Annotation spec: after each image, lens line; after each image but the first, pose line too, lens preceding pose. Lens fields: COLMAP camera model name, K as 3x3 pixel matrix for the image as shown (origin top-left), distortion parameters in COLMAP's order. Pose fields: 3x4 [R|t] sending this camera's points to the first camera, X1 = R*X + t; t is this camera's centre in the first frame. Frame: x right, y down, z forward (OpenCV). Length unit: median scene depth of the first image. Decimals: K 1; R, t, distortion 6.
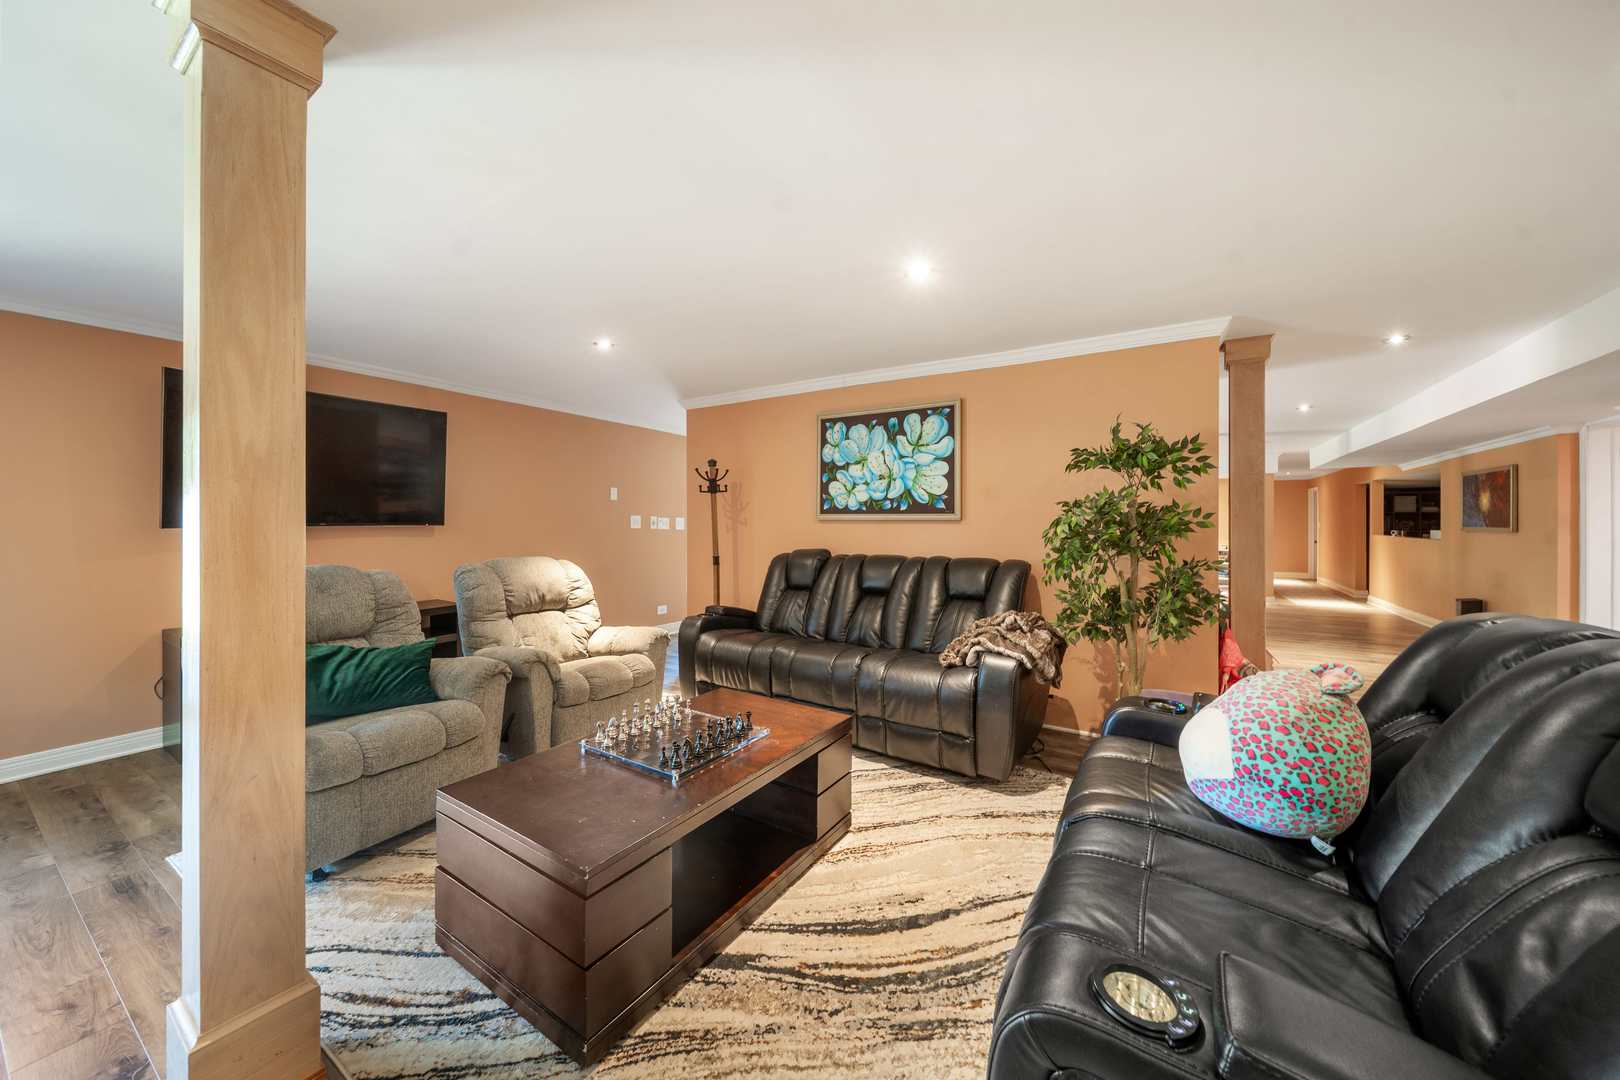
lens RADIAL K [[575.5, 0, 808.9], [0, 575.5, 508.6], [0, 0, 1]] dist [0.001076, -0.000107]
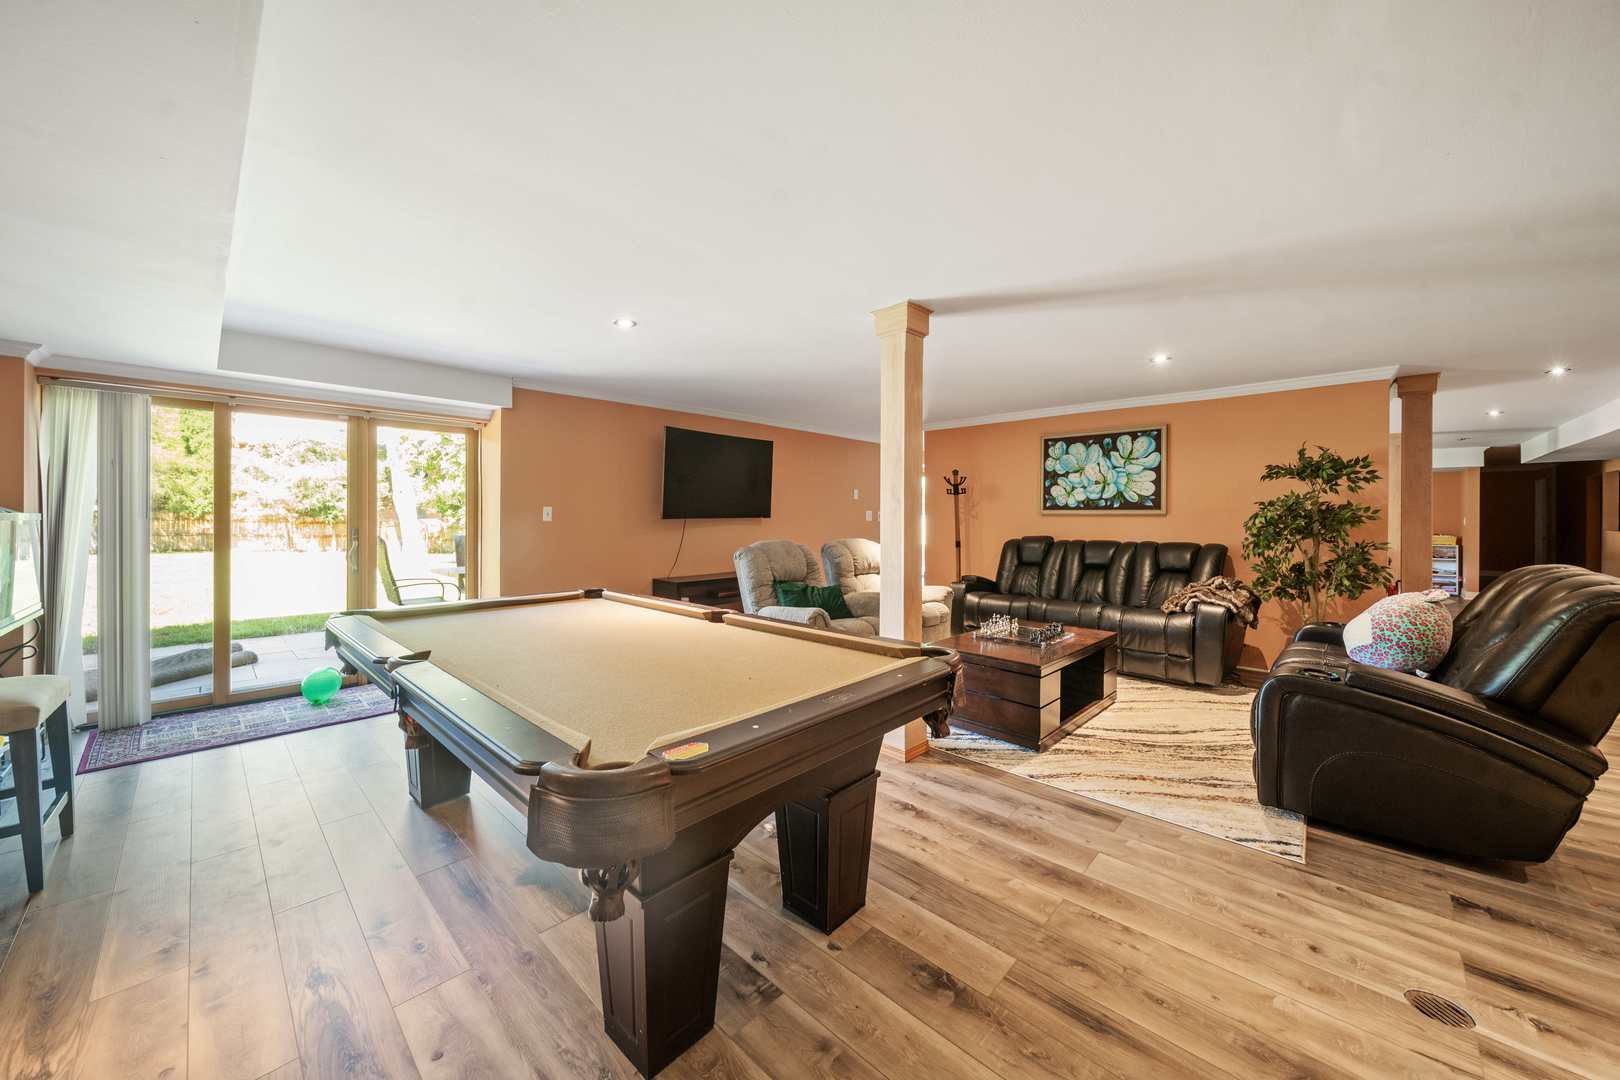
lens RADIAL K [[575.5, 0, 808.9], [0, 575.5, 508.6], [0, 0, 1]] dist [0.001076, -0.000107]
pose [[0.978321, -0.002086, -0.207081, -0.302276], [0.004146, 0.999946, 0.009511, -0.011320], [0.207050, -0.010164, 0.978277, -0.537501]]
